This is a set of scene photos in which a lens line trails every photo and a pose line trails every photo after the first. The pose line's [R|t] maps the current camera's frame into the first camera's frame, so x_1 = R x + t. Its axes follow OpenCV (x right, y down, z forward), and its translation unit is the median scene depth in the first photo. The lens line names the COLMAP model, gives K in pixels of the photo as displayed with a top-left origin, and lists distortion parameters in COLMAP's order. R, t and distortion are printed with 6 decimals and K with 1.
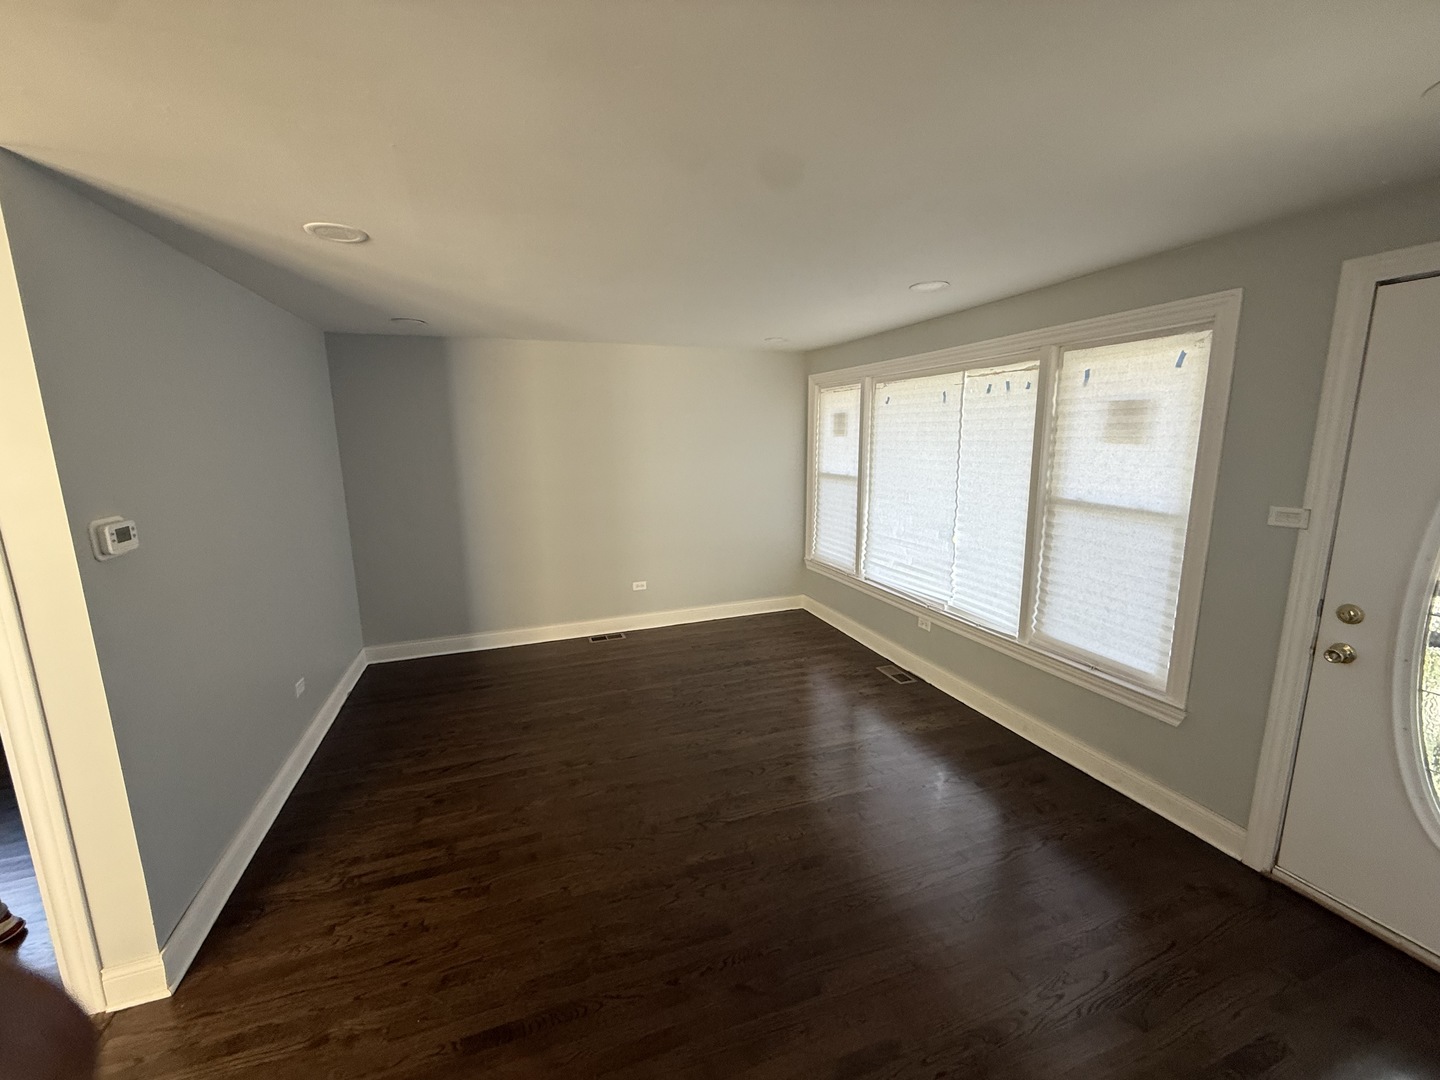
lens RADIAL K [[577.3, 0, 719.6], [0, 577.3, 543.3], [0, 0, 1]] dist [0.000681, 0.000078]
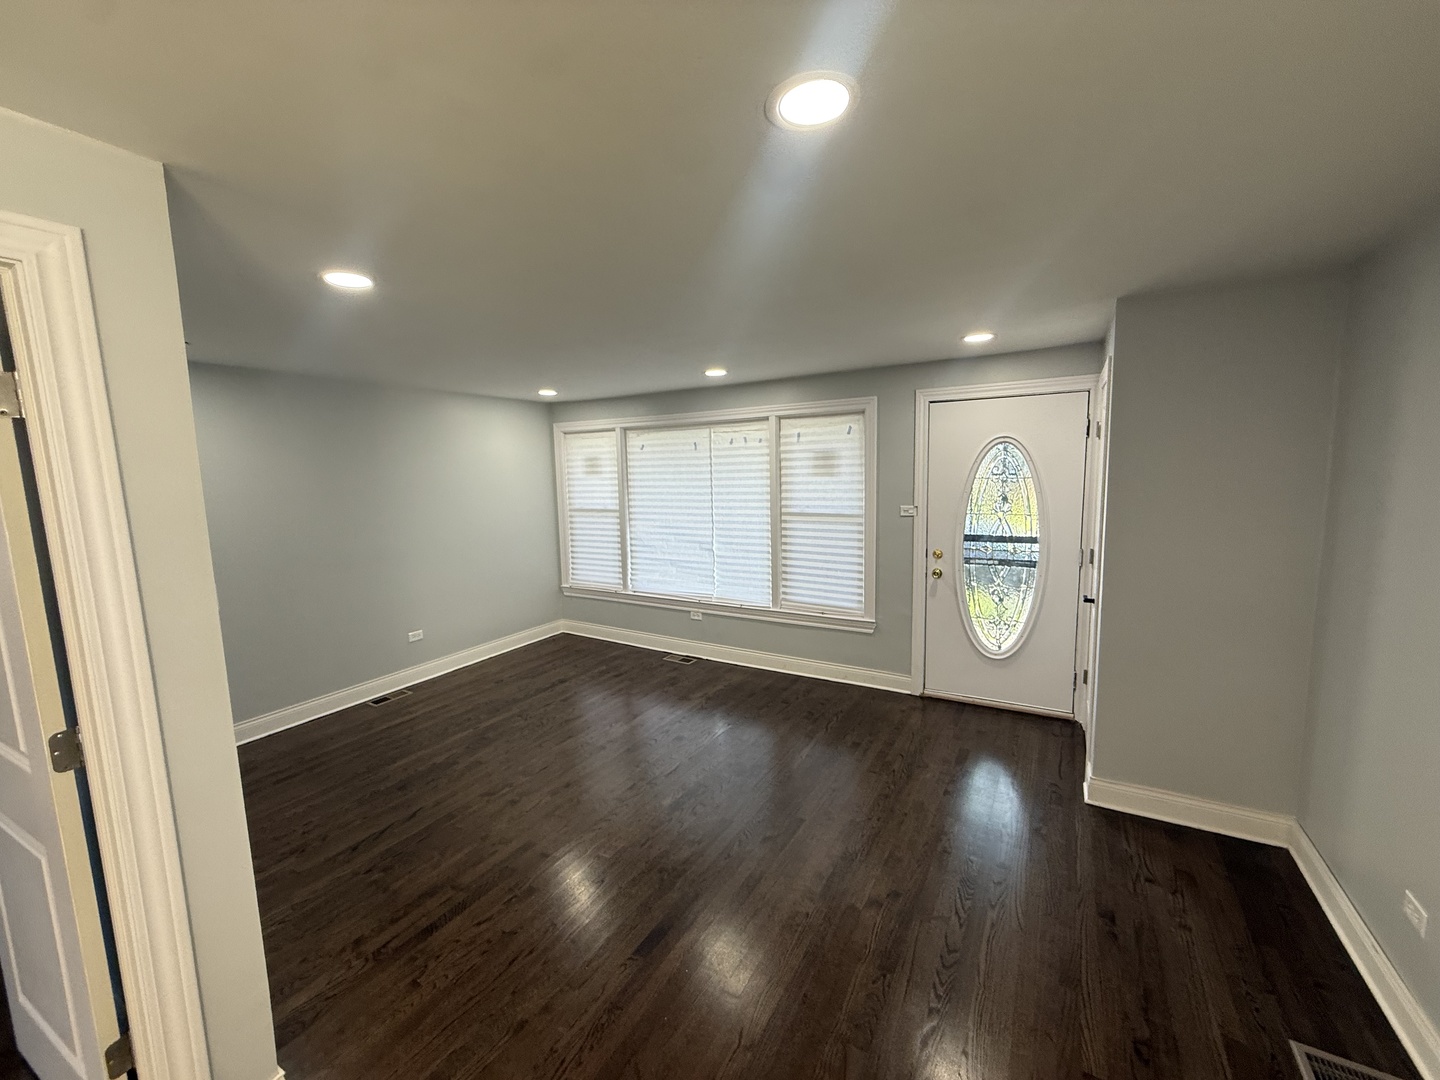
lens RADIAL K [[577.3, 0, 719.6], [0, 577.3, 539.5], [0, 0, 1]] dist [0.000681, 0.000078]
pose [[0.773292, -0.083831, 0.628484, -0.424824], [0.132152, 0.990762, -0.030448, 0.015118], [-0.620126, 0.106601, 0.777226, -0.075238]]
